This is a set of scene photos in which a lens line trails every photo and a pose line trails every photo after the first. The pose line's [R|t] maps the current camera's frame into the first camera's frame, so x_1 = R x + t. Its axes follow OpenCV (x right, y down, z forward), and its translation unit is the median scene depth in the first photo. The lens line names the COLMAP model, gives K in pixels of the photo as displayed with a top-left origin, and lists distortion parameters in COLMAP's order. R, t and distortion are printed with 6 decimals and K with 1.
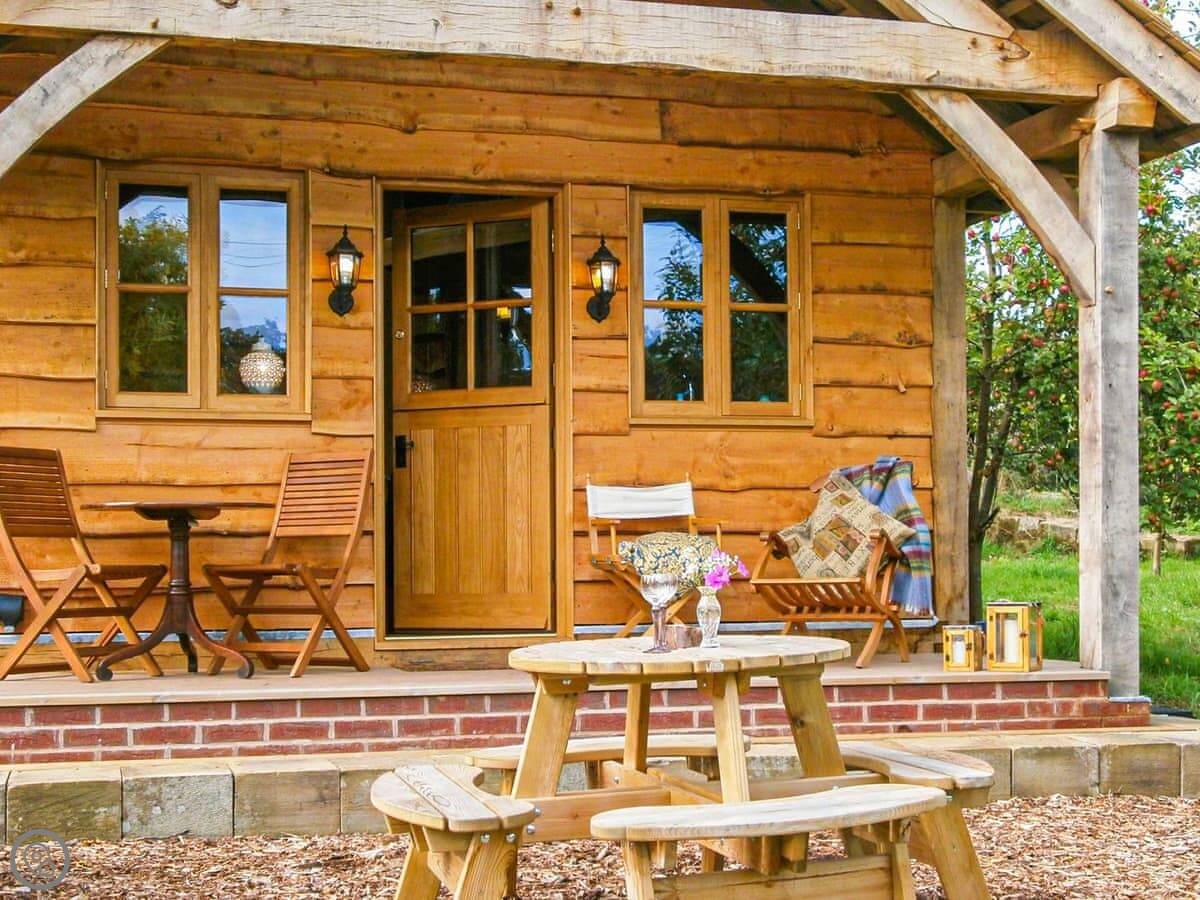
lens RADIAL K [[1833.4, 0, 598.5], [0, 1833.4, 415.7], [0, 0, 1]] dist [0.008175, 0.060506]
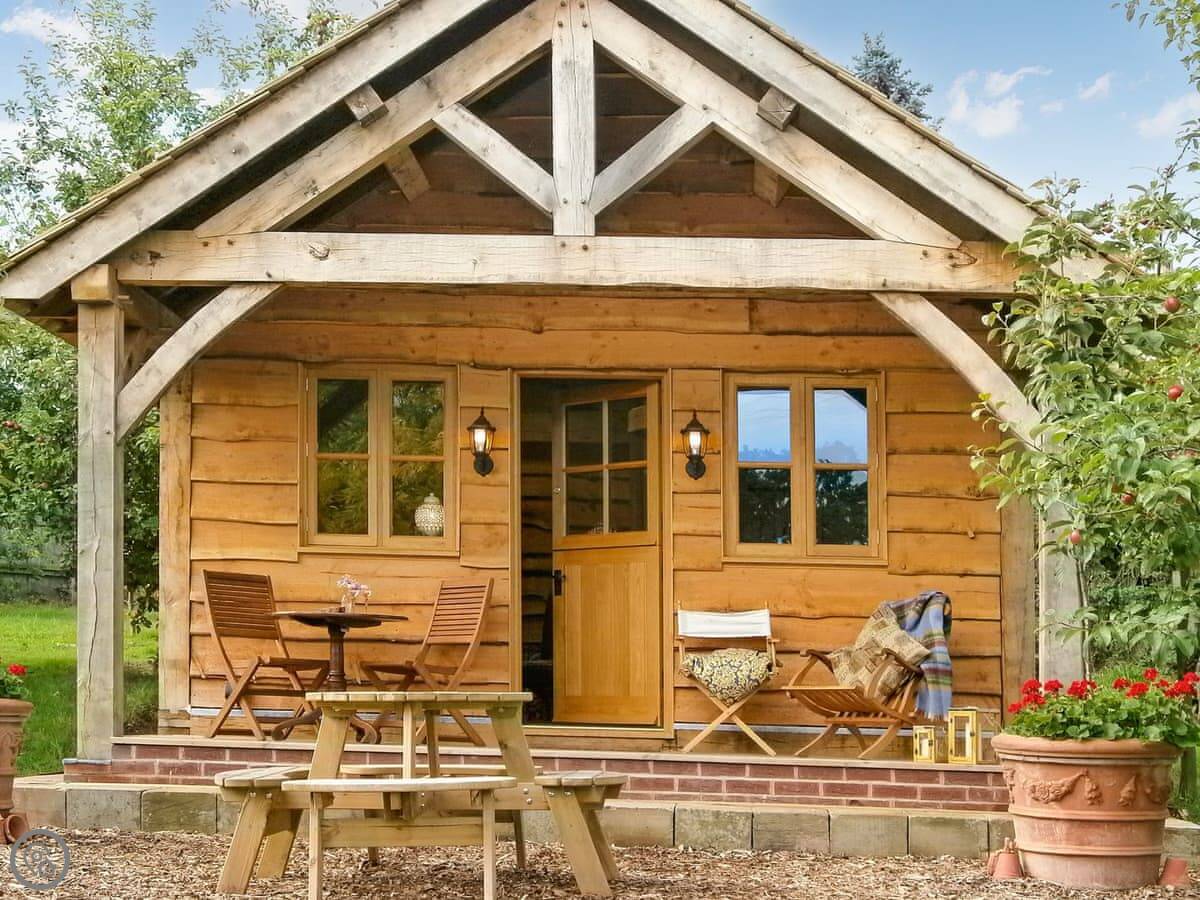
lens RADIAL K [[1832.4, 0, 602.7], [0, 1832.4, 579.9], [0, 0, 1]] dist [-0.019592, 0.026345]
pose [[0.958115, 0.011187, -0.286166, 0.314067], [-0.009311, 0.999925, 0.007917, 0.008206], [0.286234, -0.004920, 0.958147, -0.221050]]
